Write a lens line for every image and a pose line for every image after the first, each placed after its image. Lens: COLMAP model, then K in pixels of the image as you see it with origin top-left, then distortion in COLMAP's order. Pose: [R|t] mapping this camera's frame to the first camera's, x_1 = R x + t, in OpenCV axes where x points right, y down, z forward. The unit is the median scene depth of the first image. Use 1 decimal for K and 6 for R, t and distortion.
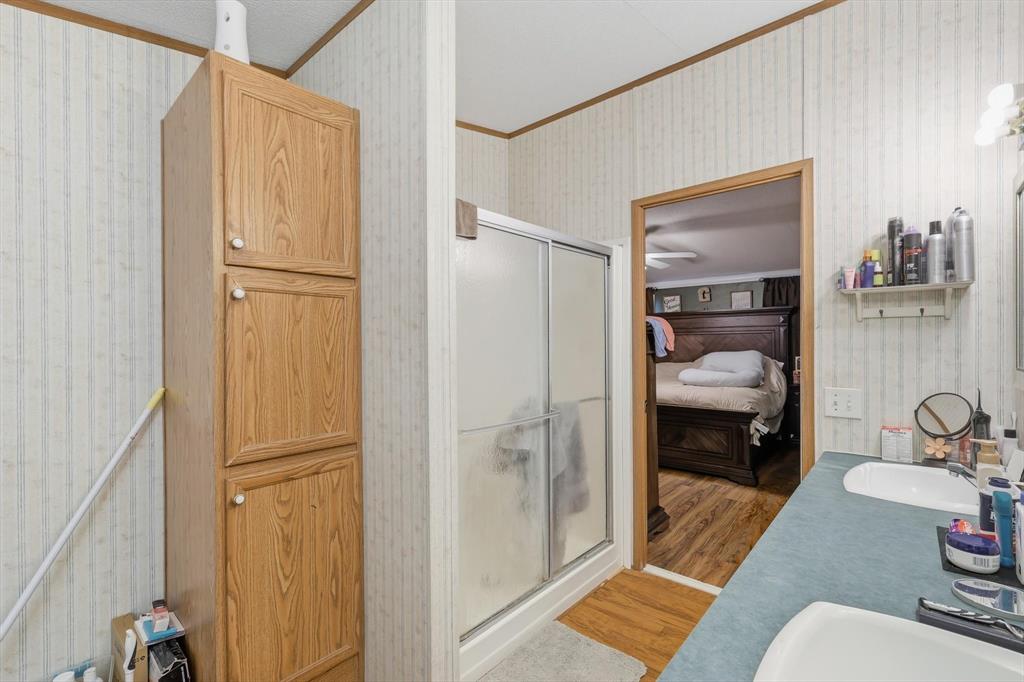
lens RADIAL K [[451.8, 0, 512.4], [0, 451.8, 344.3], [0, 0, 1]] dist [0.005155, -0.000417]
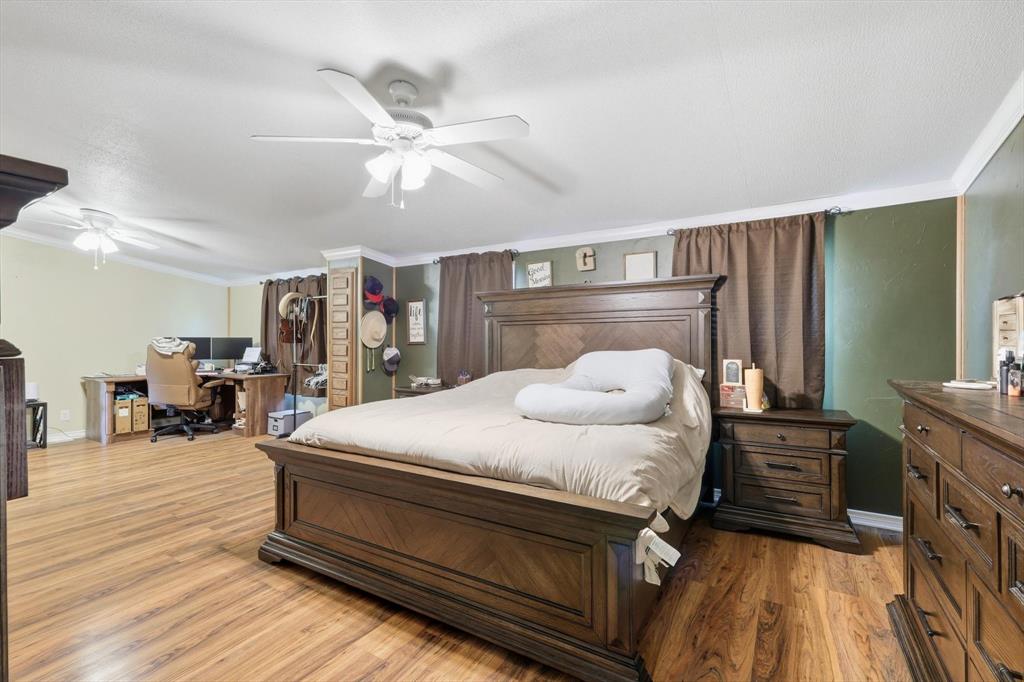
lens RADIAL K [[451.8, 0, 513.5], [0, 451.8, 341.0], [0, 0, 1]] dist [0.005155, -0.000417]
pose [[0.987260, 0.007022, 0.158962, 0.246136], [-0.006006, 0.999958, -0.006867, 0.007952], [-0.159003, 0.005825, 0.987261, 0.433486]]
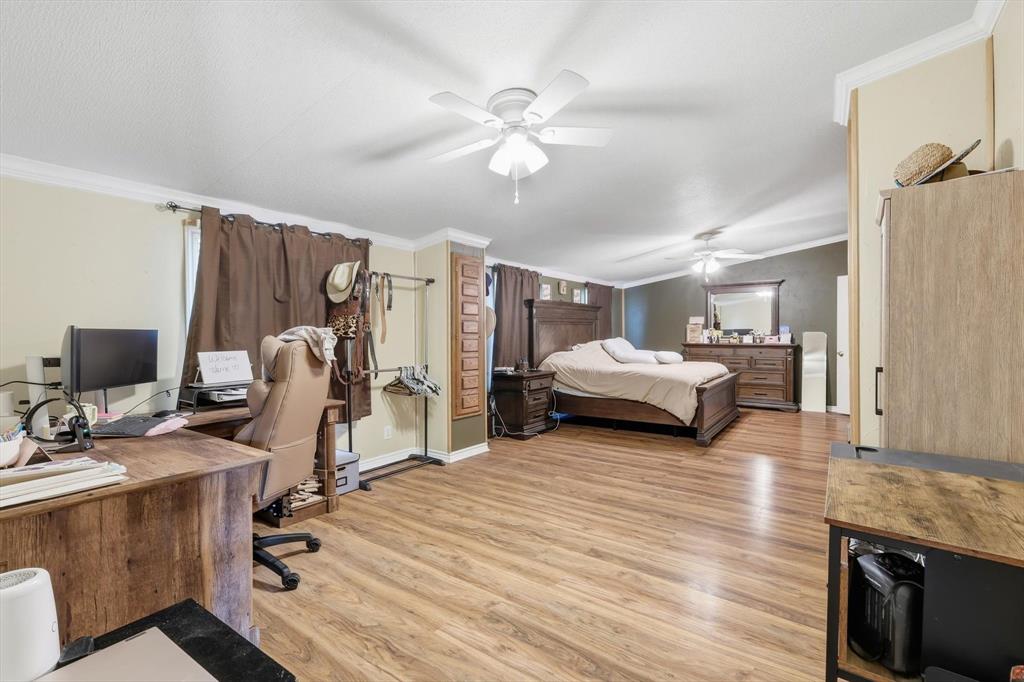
lens RADIAL K [[451.8, 0, 510.4], [0, 451.8, 336.0], [0, 0, 1]] dist [0.005155, -0.000417]
pose [[-0.077253, -0.002938, 0.997007, -0.707629], [0.007435, 0.999966, 0.003523, 0.002616], [-0.996984, 0.007685, -0.077228, 1.303638]]
